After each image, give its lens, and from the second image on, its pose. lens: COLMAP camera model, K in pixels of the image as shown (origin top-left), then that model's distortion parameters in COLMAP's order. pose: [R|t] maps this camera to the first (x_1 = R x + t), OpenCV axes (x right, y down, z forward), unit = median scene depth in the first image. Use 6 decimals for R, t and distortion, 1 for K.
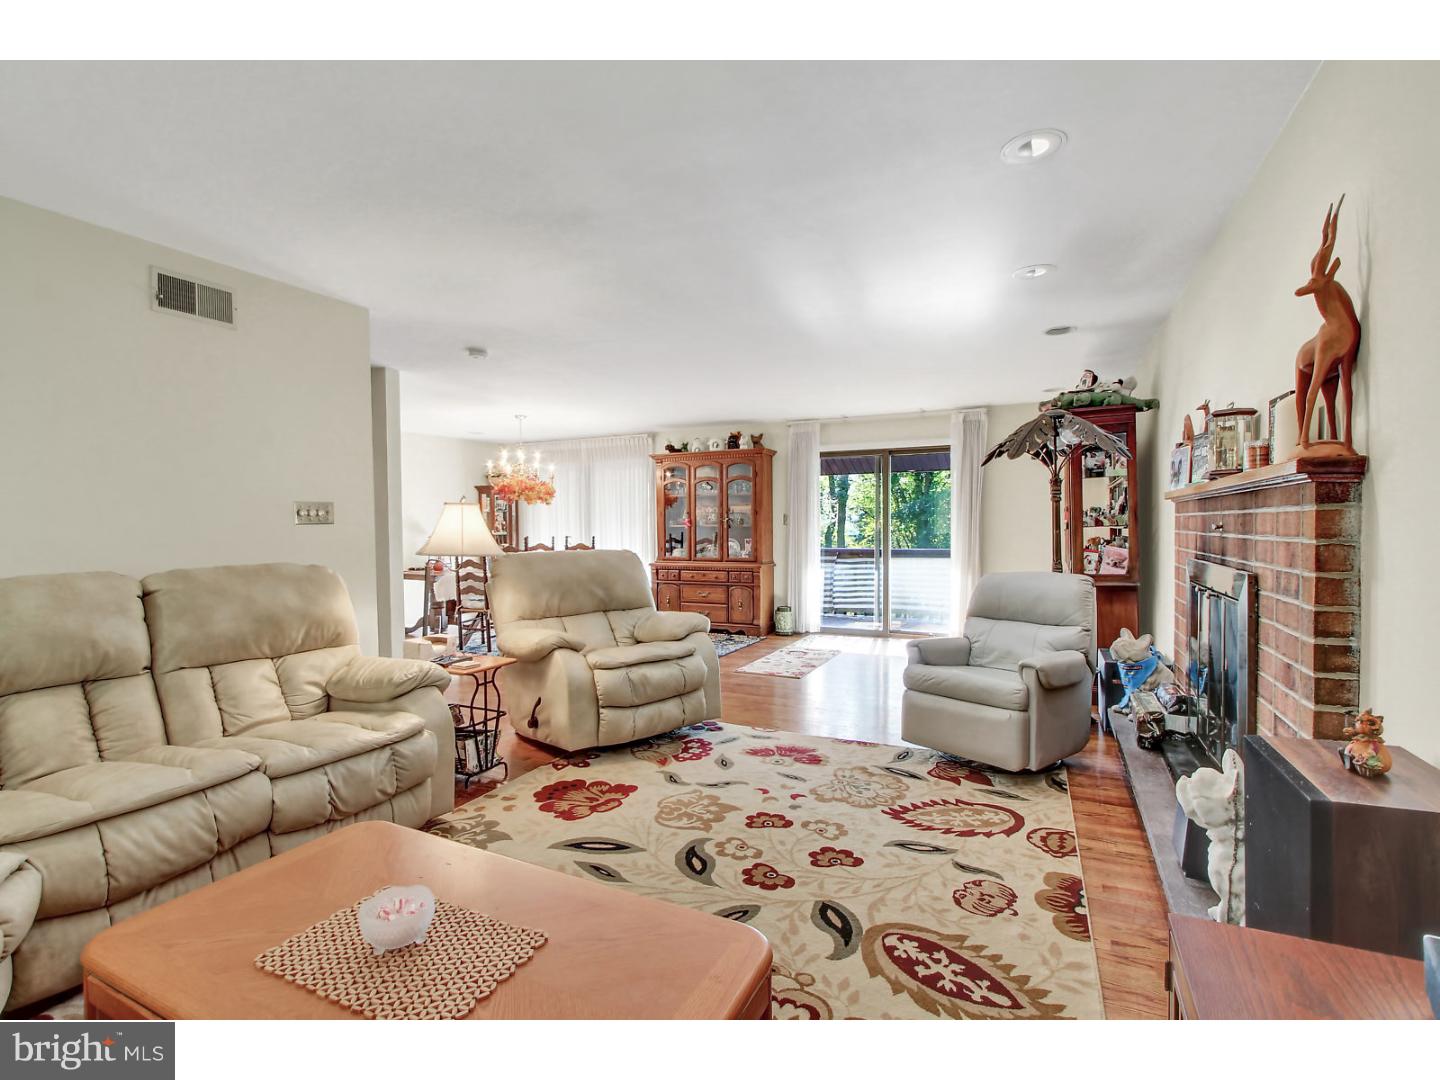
lens RADIAL K [[659.8, 0, 722.4], [0, 659.8, 537.1], [0, 0, 1]] dist [0.000548, 0.000021]
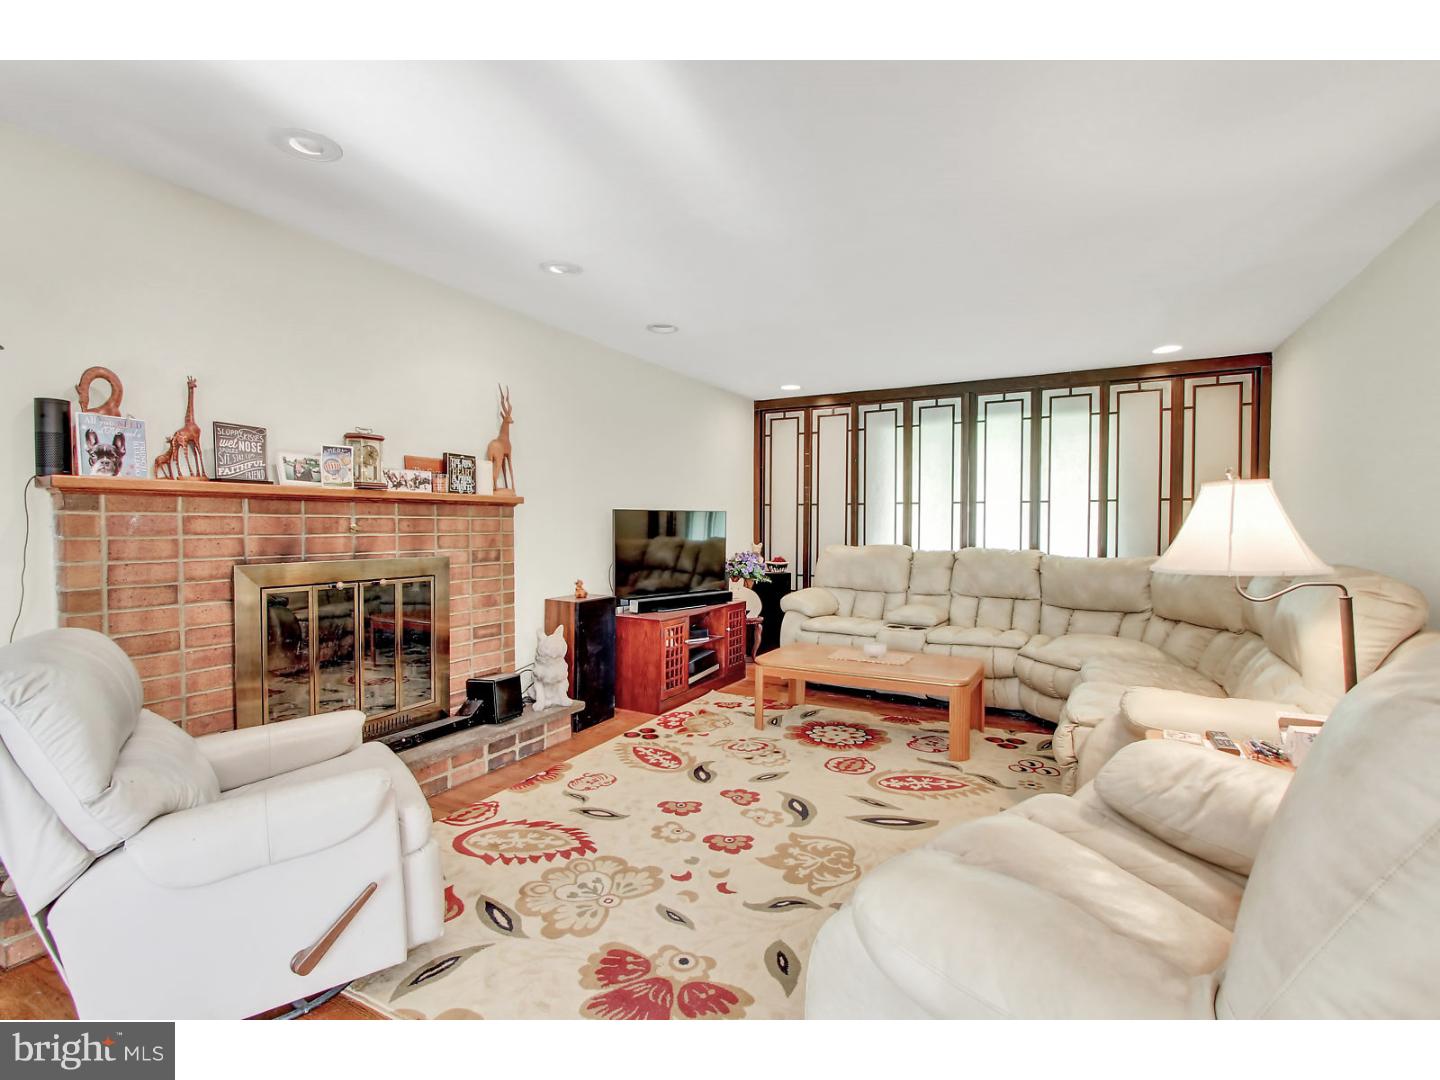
lens RADIAL K [[659.8, 0, 719.7], [0, 659.8, 537.1], [0, 0, 1]] dist [0.000548, 0.000021]
pose [[-0.998231, 0.007800, 0.058933, 0.024324], [0.009967, 0.999282, 0.036556, -0.032741], [-0.058605, 0.037079, -0.997592, 1.942607]]
